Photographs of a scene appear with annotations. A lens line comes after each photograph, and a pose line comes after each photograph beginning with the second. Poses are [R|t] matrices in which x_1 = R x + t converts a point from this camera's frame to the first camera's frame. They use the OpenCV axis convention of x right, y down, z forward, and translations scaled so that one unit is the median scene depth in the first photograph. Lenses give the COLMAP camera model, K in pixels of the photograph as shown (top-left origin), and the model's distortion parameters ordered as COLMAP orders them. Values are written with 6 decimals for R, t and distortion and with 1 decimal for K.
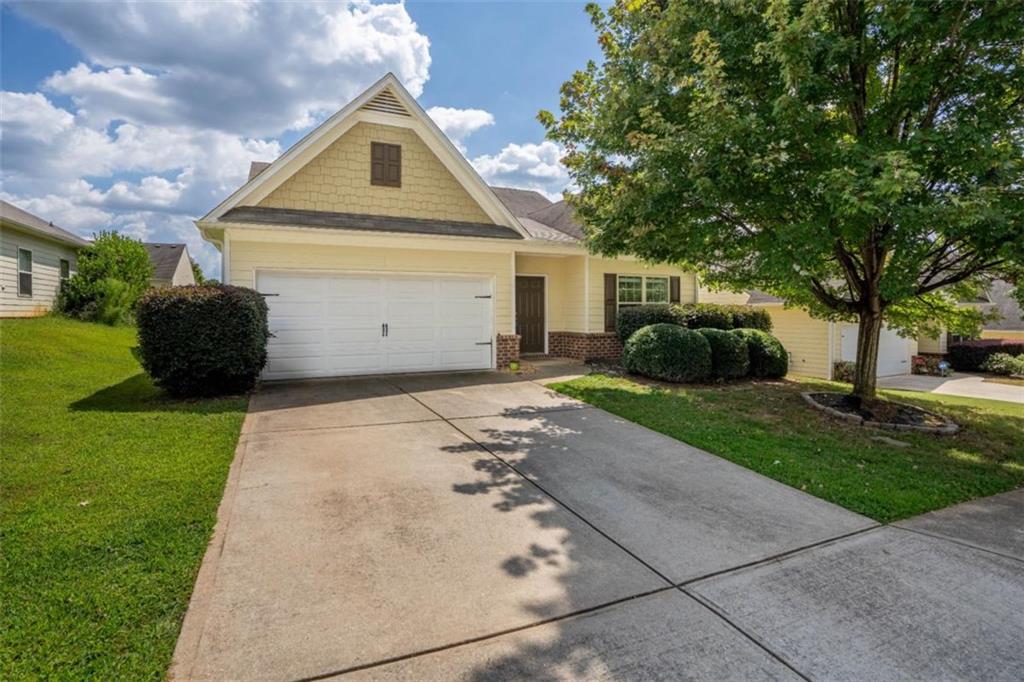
lens RADIAL K [[468.5, 0, 510.8], [0, 468.5, 316.4], [0, 0, 1]] dist [-0.051243, 0.016560]
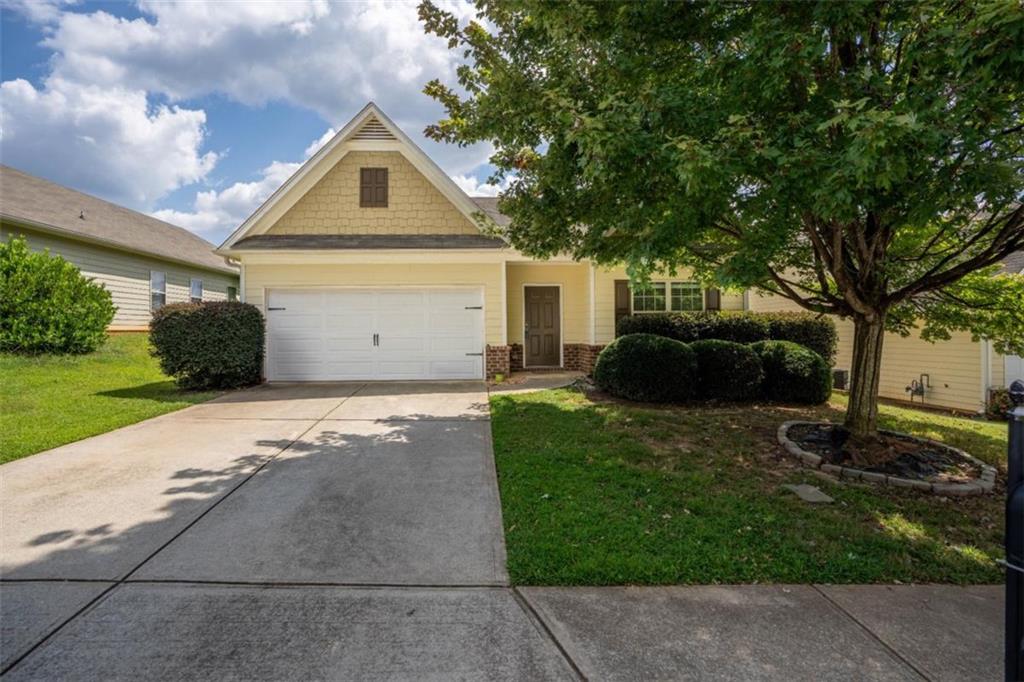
lens RADIAL K [[468.1, 0, 513.5], [0, 468.1, 325.1], [0, 0, 1]] dist [-0.010367, 0.000613]
pose [[0.931001, -0.007954, -0.364931, 0.437857], [0.001020, 0.999815, -0.019190, 0.016688], [0.365016, 0.017493, 0.930837, 0.108833]]
